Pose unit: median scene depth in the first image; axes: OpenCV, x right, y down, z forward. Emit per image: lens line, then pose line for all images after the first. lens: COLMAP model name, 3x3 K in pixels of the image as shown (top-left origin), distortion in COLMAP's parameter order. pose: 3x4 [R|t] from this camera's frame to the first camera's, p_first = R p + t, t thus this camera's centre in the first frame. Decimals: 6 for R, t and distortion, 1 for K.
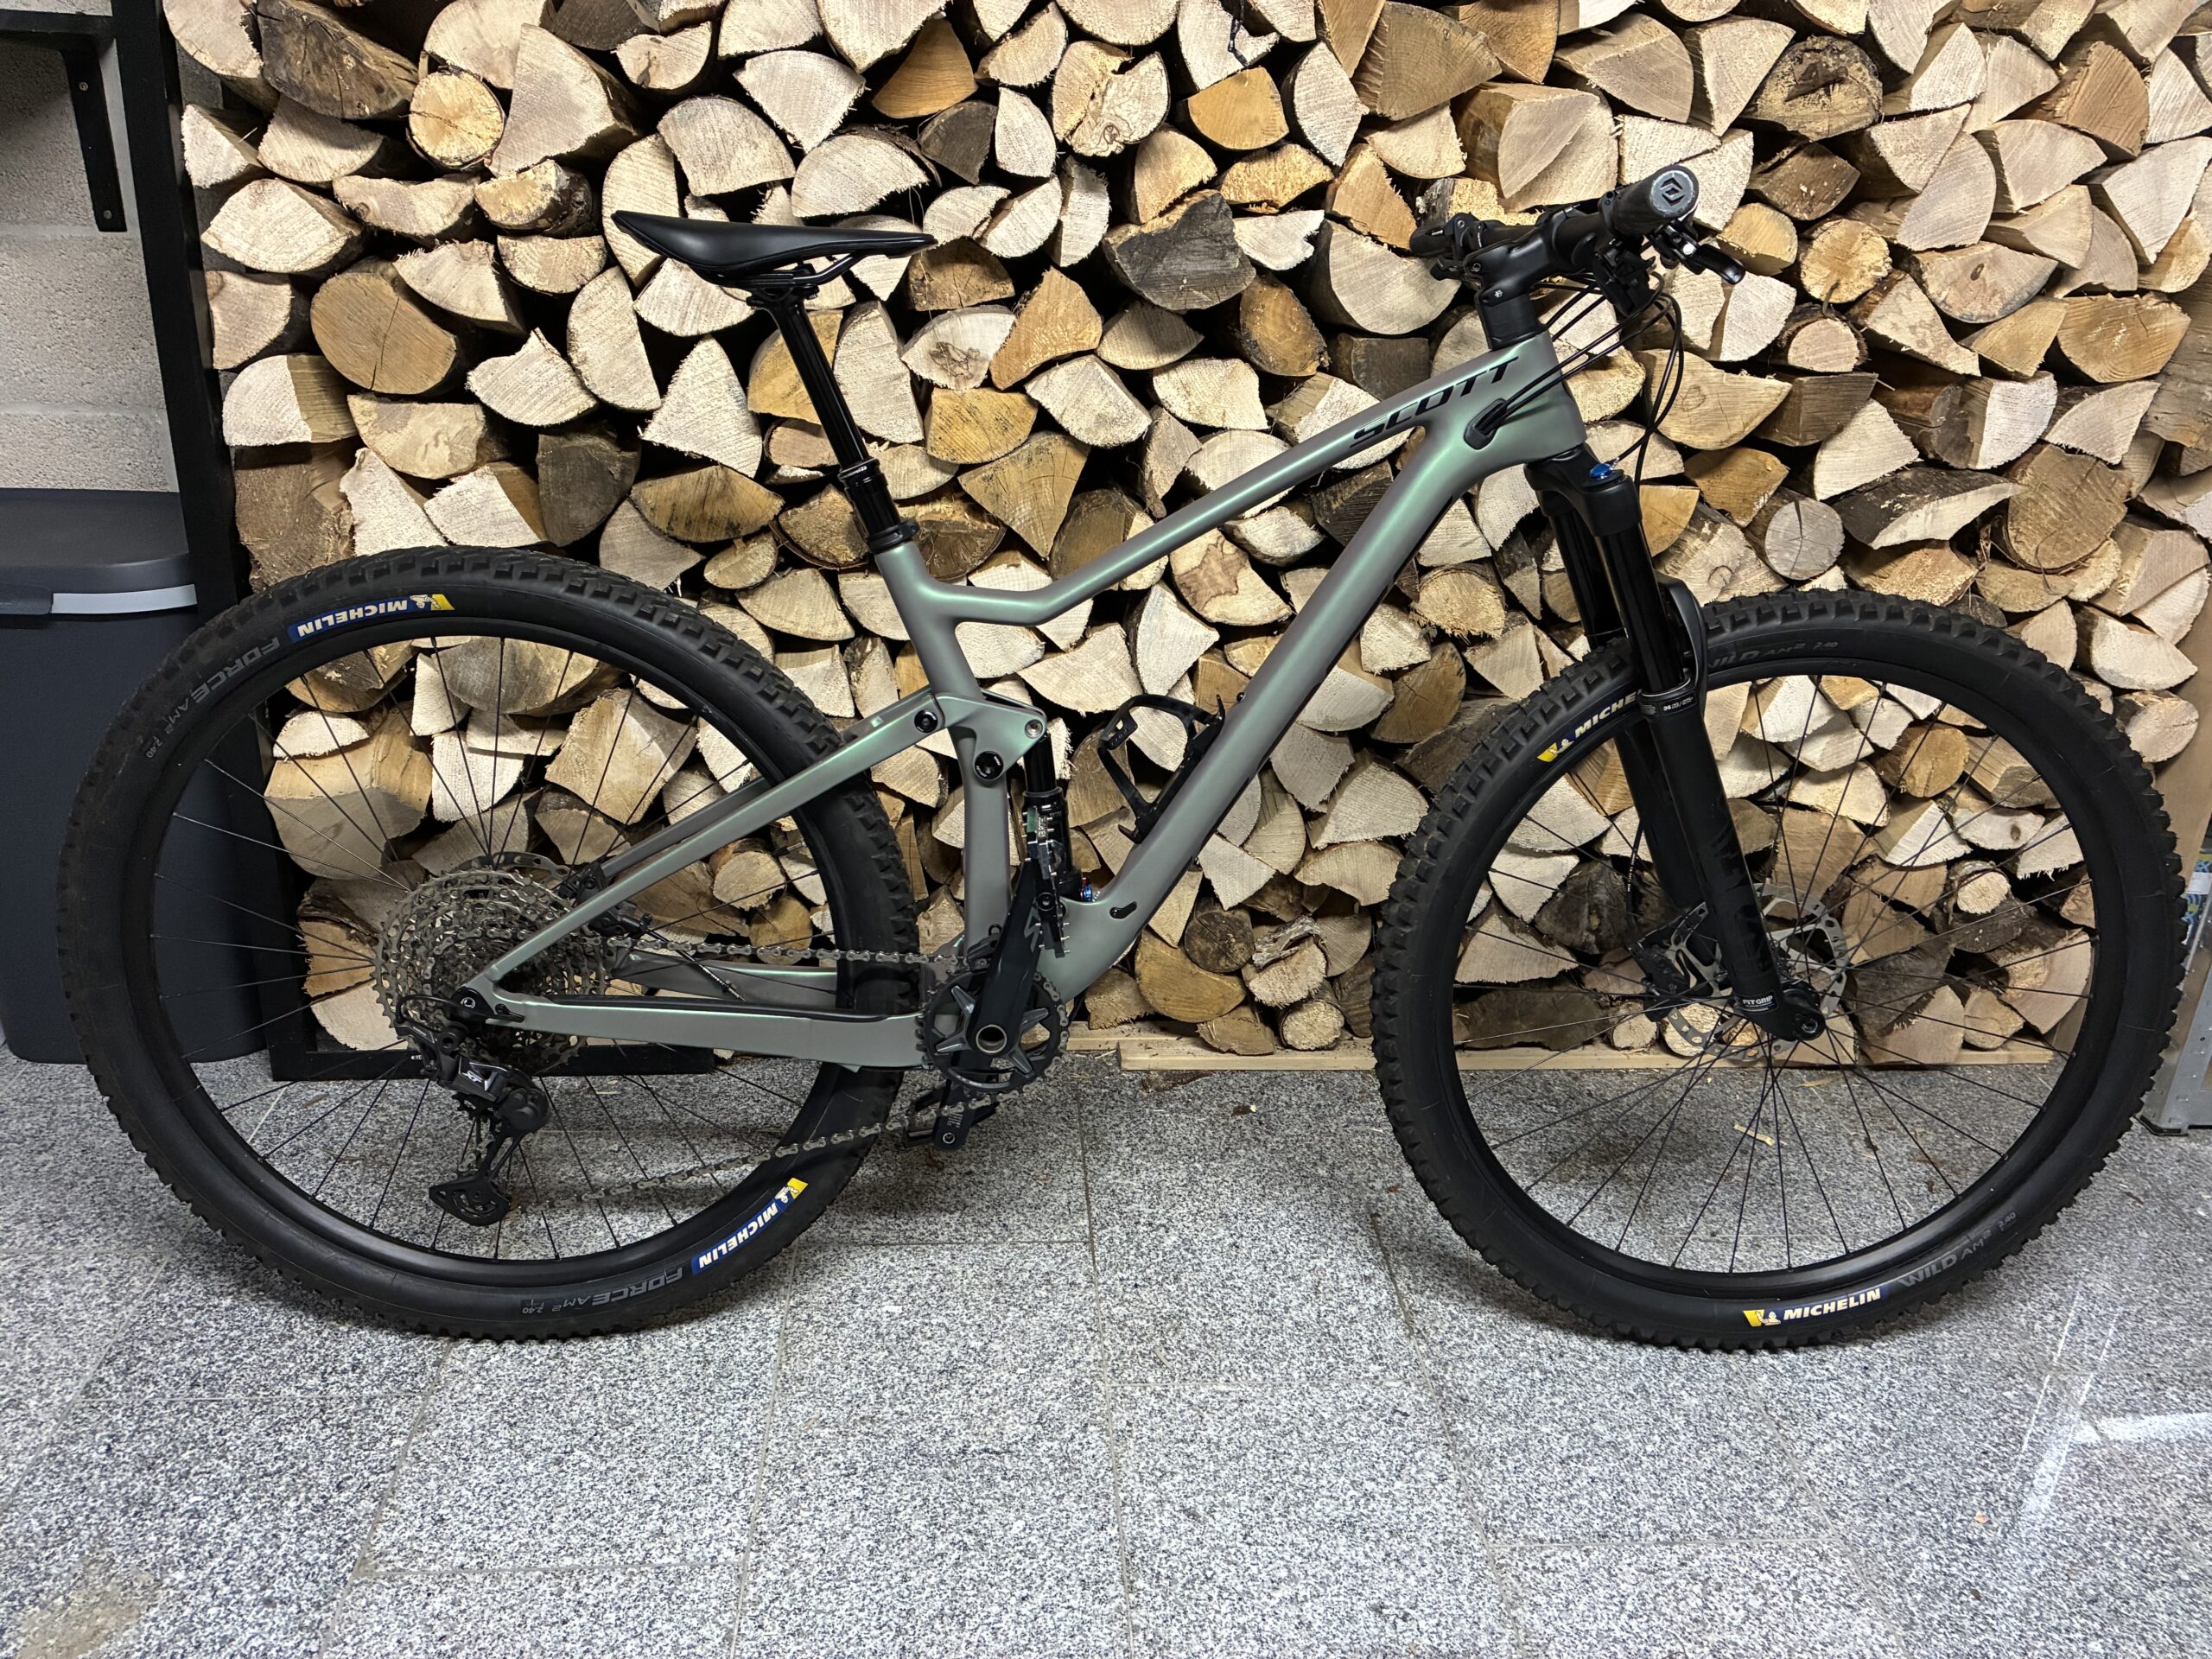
lens RADIAL K [[1624.6, 0, 1106.0], [0, 1624.6, 829.5], [0, 0, 1]] dist [0.053125, -0.085492]
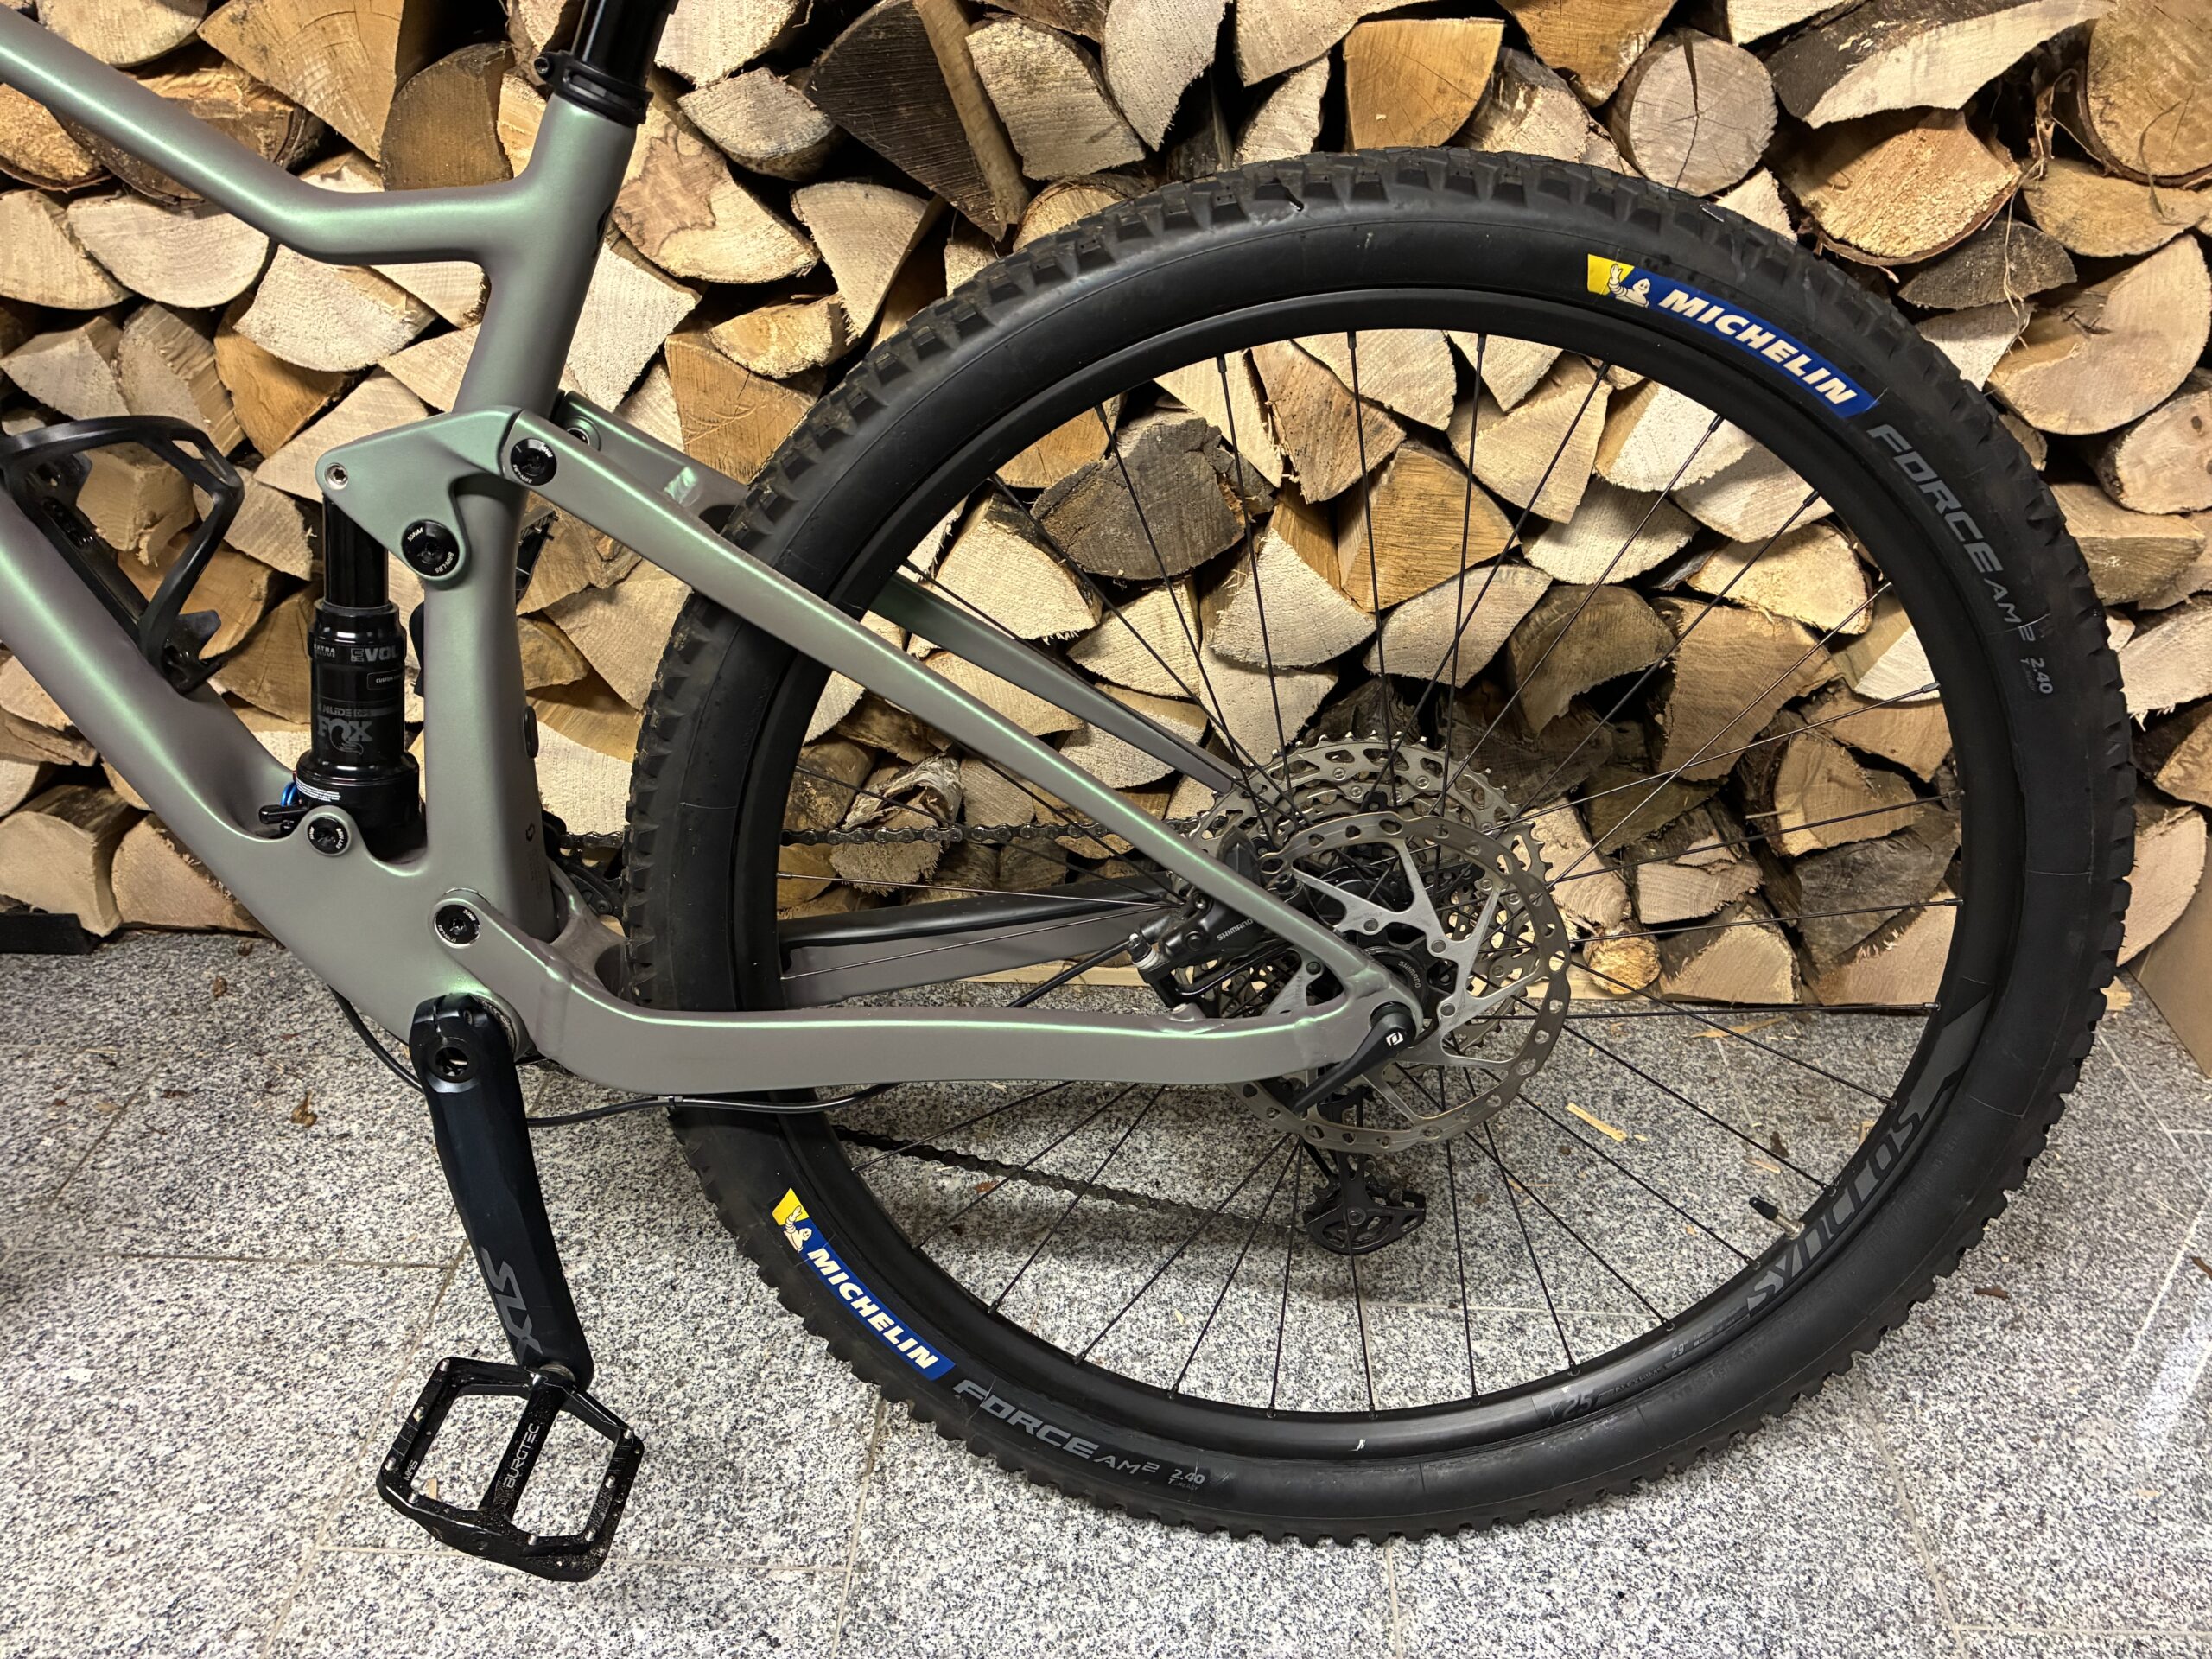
lens RADIAL K [[1624.6, 0, 1106.0], [0, 1624.6, 829.5], [0, 0, 1]] dist [0.053125, -0.085492]
pose [[0.992608, 0.034333, -0.116407, 0.297915], [-0.015865, 0.987628, 0.156013, -0.022828], [0.120323, -0.153013, 0.980872, 0.393799]]
